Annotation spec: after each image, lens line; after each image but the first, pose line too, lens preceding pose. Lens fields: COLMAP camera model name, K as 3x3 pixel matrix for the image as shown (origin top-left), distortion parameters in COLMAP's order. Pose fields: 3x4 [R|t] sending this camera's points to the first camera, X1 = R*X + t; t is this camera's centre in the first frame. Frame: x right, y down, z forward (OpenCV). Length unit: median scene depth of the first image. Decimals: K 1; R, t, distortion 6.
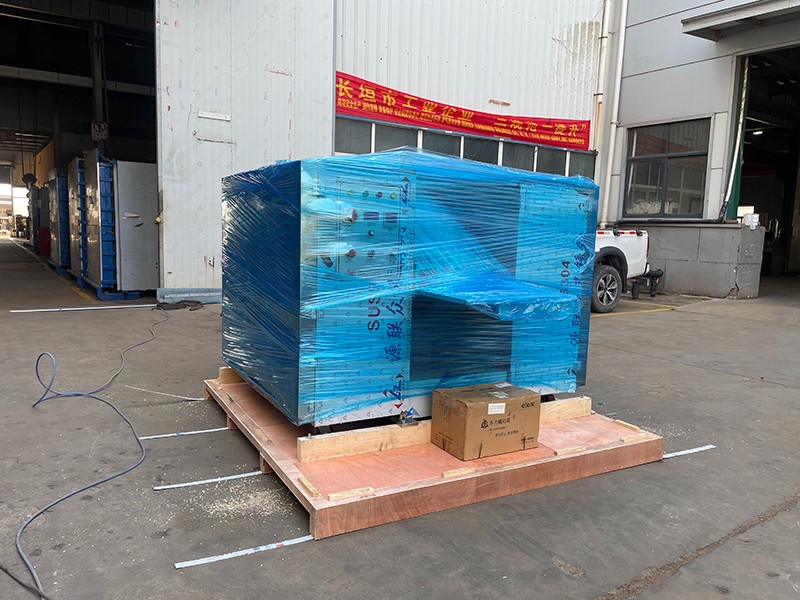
lens RADIAL K [[602.4, 0, 403.2], [0, 602.4, 296.9], [0, 0, 1]] dist [0.079849, -0.089946]
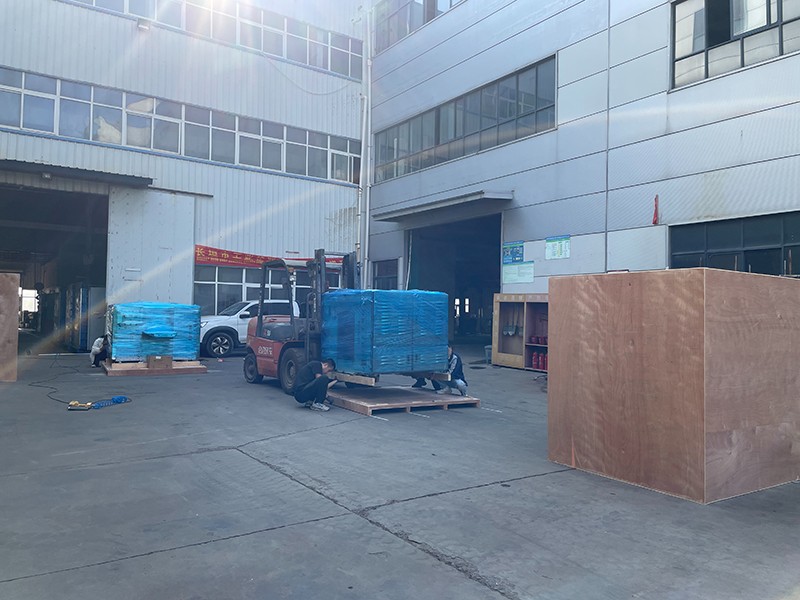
lens RADIAL K [[607.6, 0, 400.3], [0, 607.6, 295.2], [0, 0, 1]] dist [0.072229, -0.089054]
pose [[0.999882, -0.014978, 0.003296, 0.524380], [0.015296, 0.989503, -0.143698, 0.109831], [-0.001109, 0.143731, 0.989616, -0.969150]]
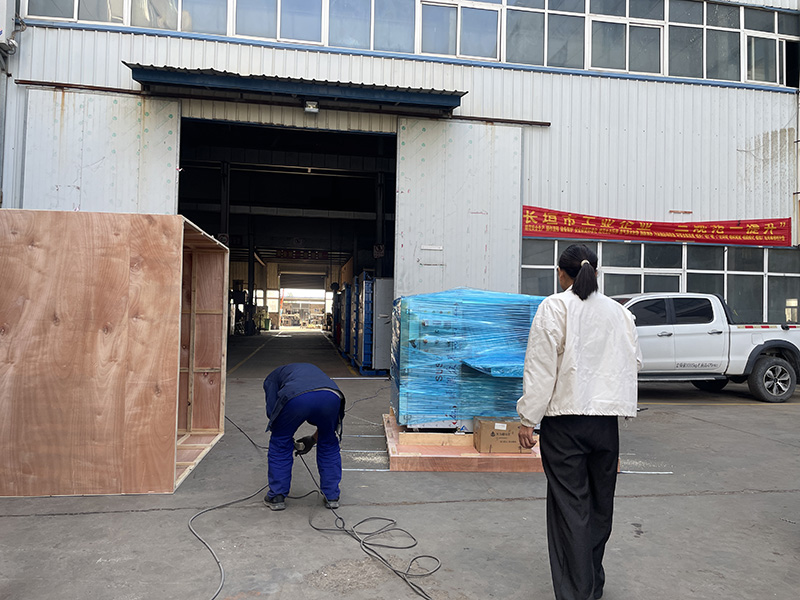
lens RADIAL K [[602.4, 0, 403.2], [0, 602.4, 296.9], [0, 0, 1]] dist [0.079849, -0.089946]
pose [[0.903674, -0.025567, -0.427457, 0.183160], [-0.038831, 0.989211, -0.141259, 0.017729], [0.426457, 0.144251, 0.892931, -0.222005]]
